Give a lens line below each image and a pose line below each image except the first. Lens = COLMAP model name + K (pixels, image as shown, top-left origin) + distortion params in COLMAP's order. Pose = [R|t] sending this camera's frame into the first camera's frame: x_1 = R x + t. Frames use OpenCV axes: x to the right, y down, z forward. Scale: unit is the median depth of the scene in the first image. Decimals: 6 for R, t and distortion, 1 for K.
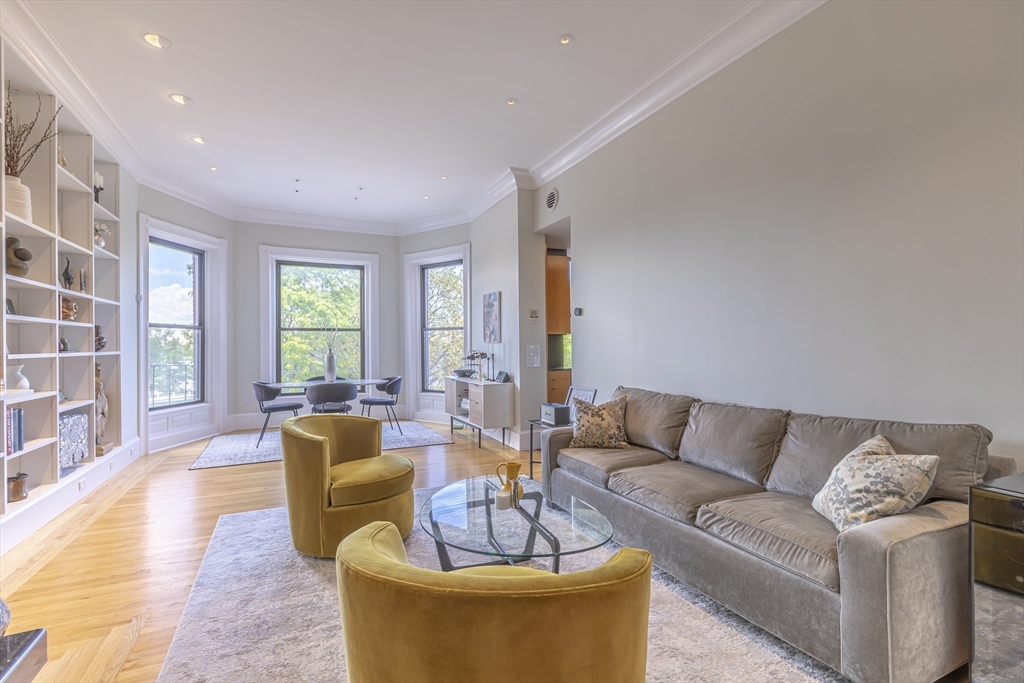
lens RADIAL K [[463.8, 0, 507.7], [0, 463.8, 347.1], [0, 0, 1]] dist [0.002443, -0.000496]
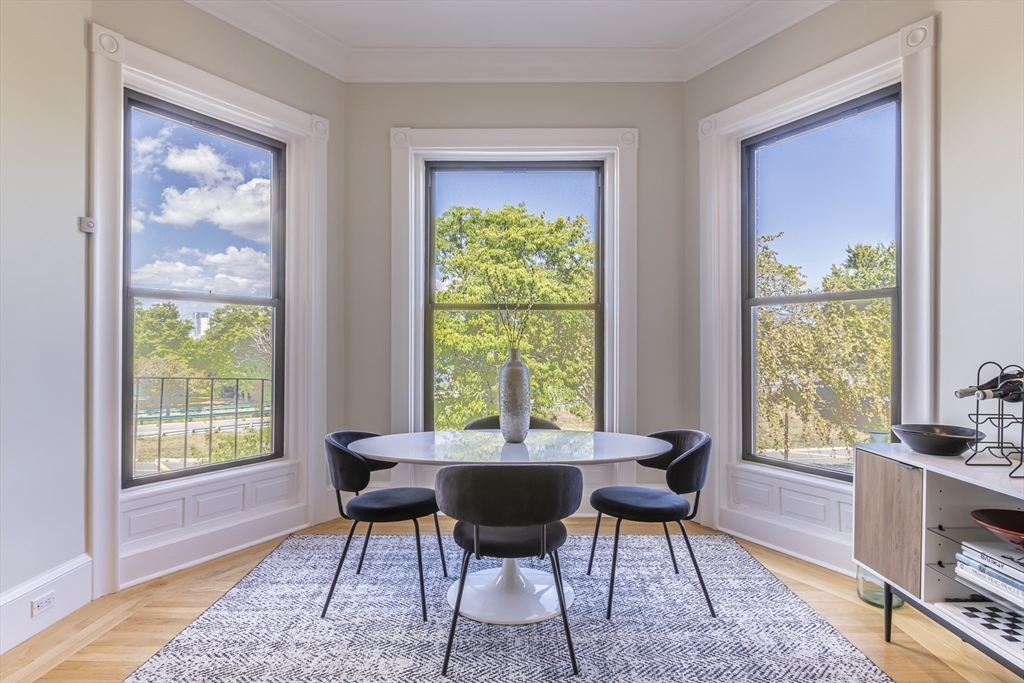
lens RADIAL K [[618.1, 0, 510.1], [0, 618.1, 344.4], [0, 0, 1]] dist [0.006974, 0.001142]
pose [[0.902017, 0.008548, -0.431615, -0.155753], [-0.009101, 0.999958, 0.000784, -0.000843], [0.431604, 0.003221, 0.902057, 0.497962]]
